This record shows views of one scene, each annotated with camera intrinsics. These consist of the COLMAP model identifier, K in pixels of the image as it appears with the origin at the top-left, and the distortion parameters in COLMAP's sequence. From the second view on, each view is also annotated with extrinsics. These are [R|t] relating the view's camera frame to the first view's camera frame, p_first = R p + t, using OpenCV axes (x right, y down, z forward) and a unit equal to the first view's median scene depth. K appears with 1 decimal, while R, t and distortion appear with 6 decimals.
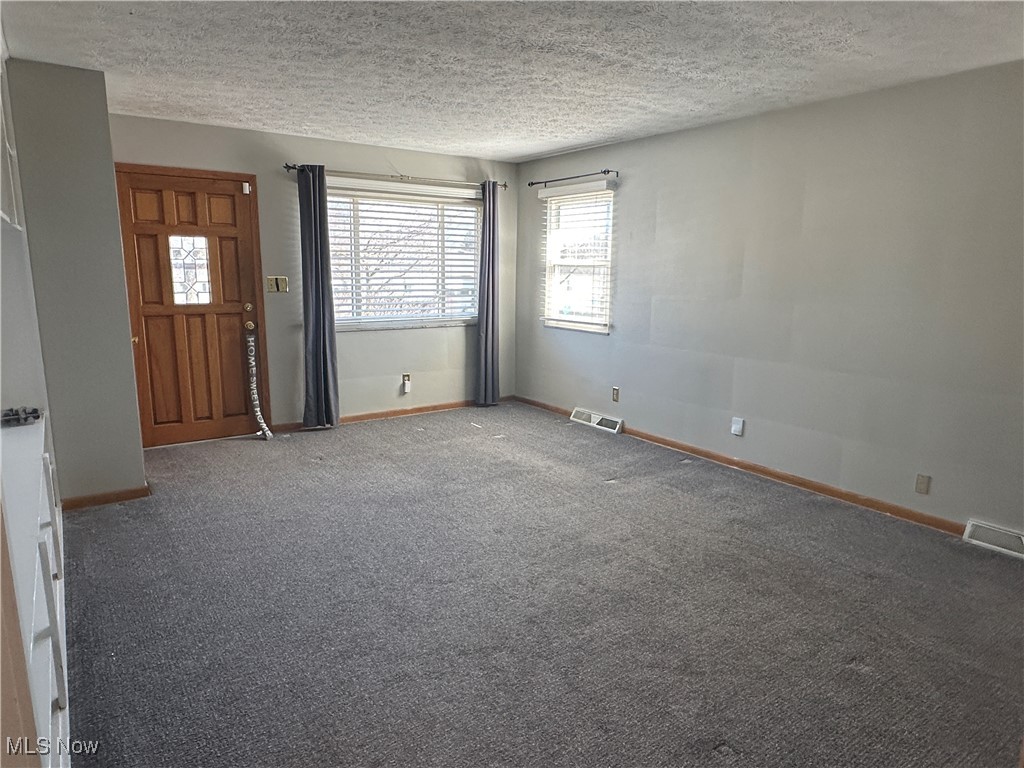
lens RADIAL K [[615.8, 0, 516.8], [0, 615.8, 385.1], [0, 0, 1]] dist [-0.004248, 0.001494]
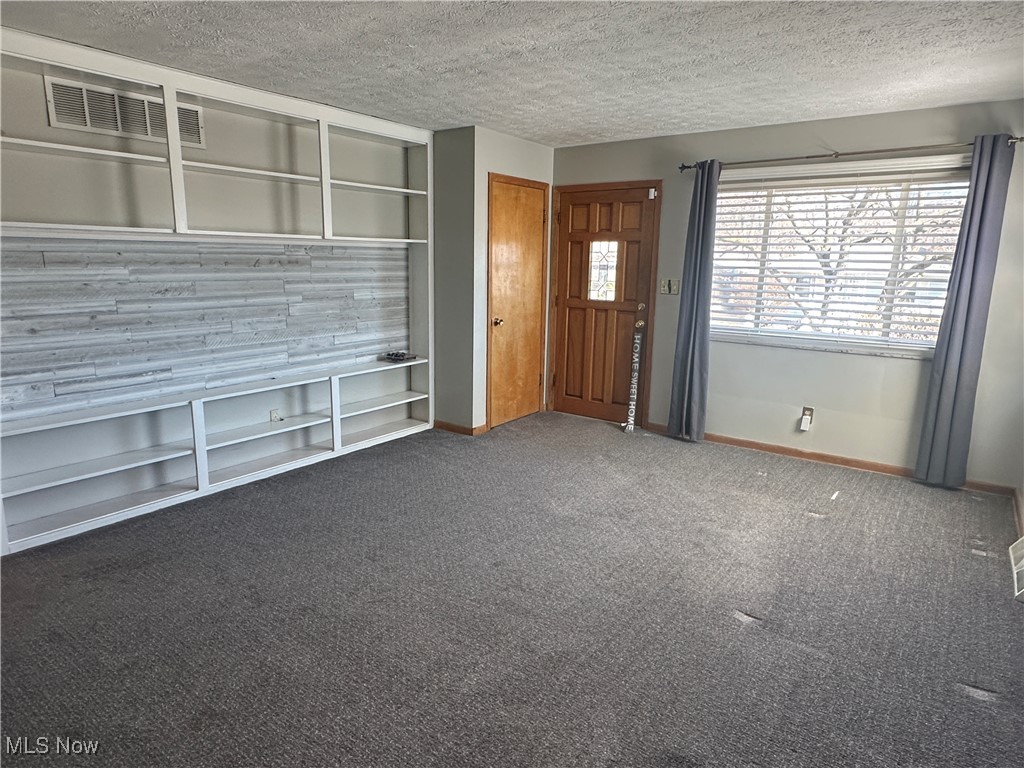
lens RADIAL K [[615.8, 0, 513.7], [0, 615.8, 380.6], [0, 0, 1]] dist [-0.004248, 0.001494]
pose [[0.336509, 0.174602, -0.925352, 0.501162], [-0.190929, 0.974901, 0.114518, -0.083688], [0.922121, 0.138140, 0.361400, 0.442481]]
